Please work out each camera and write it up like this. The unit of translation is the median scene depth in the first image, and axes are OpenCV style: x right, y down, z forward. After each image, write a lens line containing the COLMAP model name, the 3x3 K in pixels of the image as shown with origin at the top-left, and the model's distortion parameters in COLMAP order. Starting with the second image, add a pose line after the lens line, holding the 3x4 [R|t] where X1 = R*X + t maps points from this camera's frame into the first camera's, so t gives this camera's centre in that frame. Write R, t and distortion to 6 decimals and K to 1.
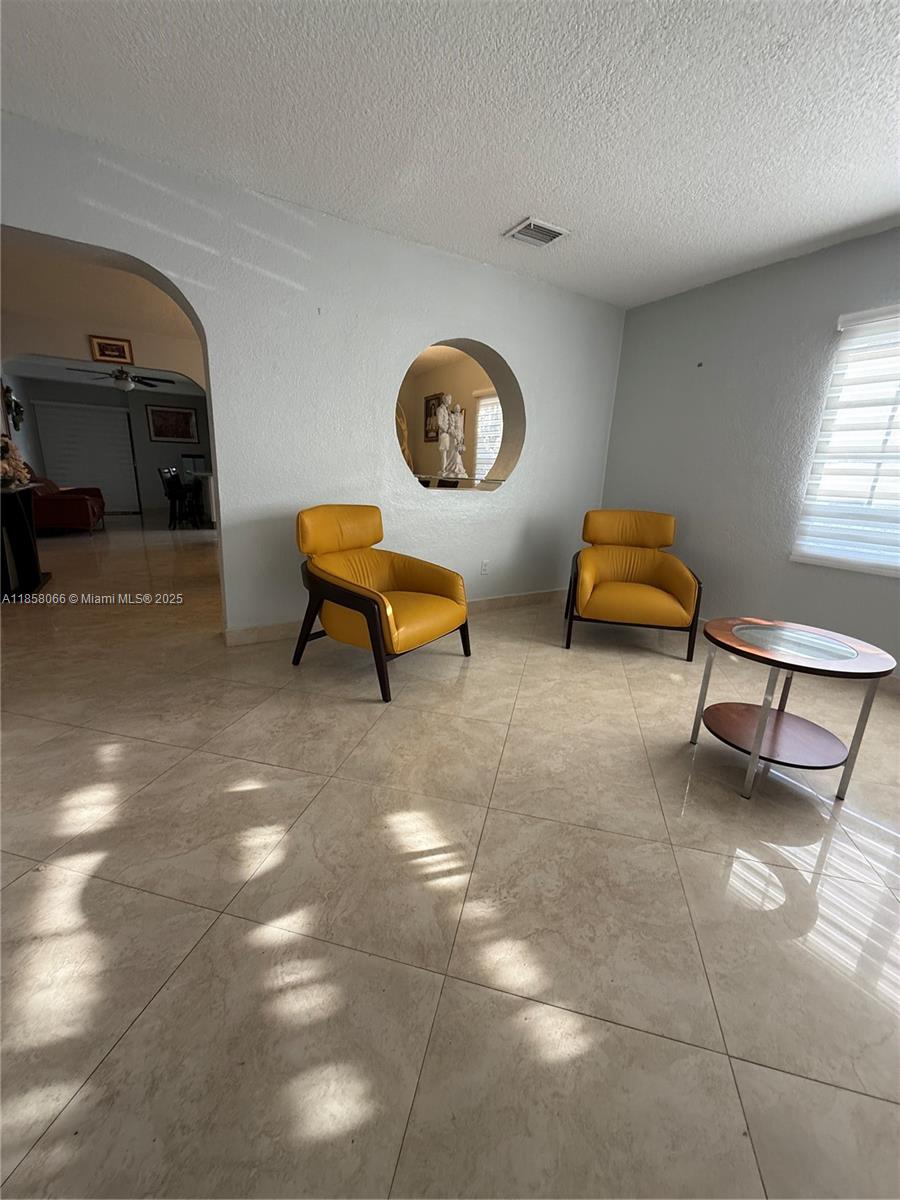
lens RADIAL K [[477.8, 0, 453.6], [0, 477.8, 605.4], [0, 0, 1]] dist [-0.002797, -0.000310]
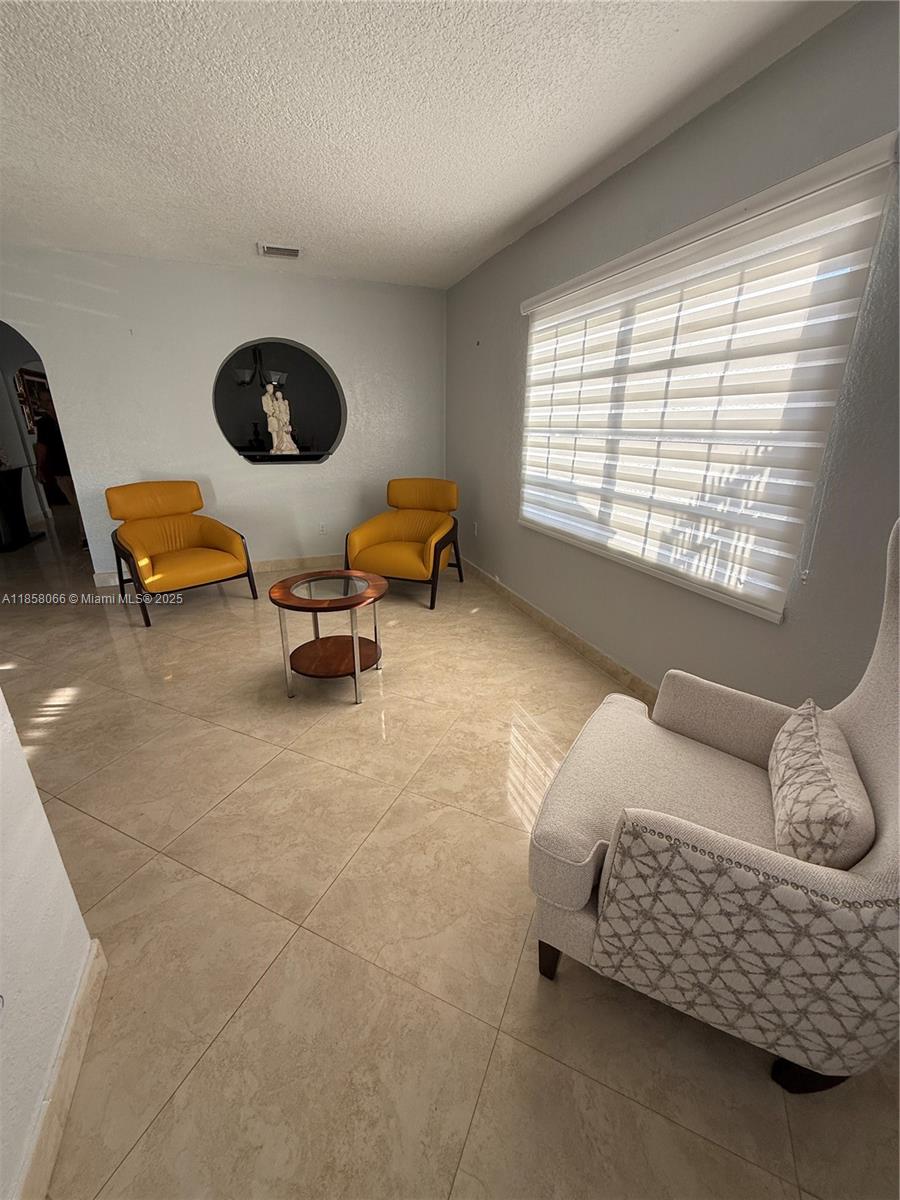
lens RADIAL K [[479.2, 0, 449.0], [0, 479.2, 597.5], [0, 0, 1]] dist [0.000597, -0.000036]
pose [[0.980841, 0.028675, -0.192686, 0.858309], [-0.015402, 0.997426, 0.070031, 0.004088], [0.194198, -0.065722, 0.978758, -0.169824]]
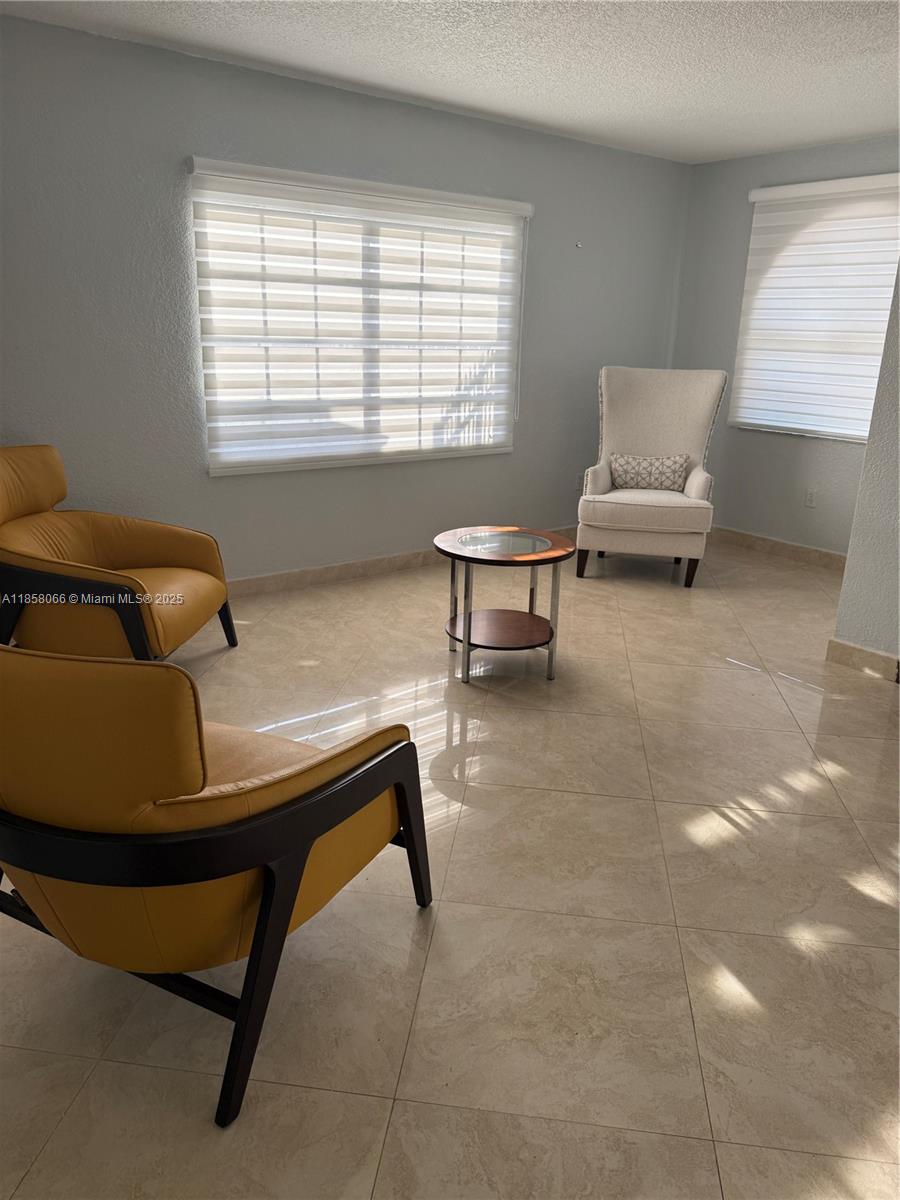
lens RADIAL K [[839.1, 0, 451.2], [0, 839.1, 616.1], [0, 0, 1]] dist [0.155325, -0.391242]
pose [[-0.106042, -0.364098, 0.925304, -0.752418], [0.237070, 0.894460, 0.379130, -0.355427], [-0.965688, 0.259566, -0.008534, 0.780969]]
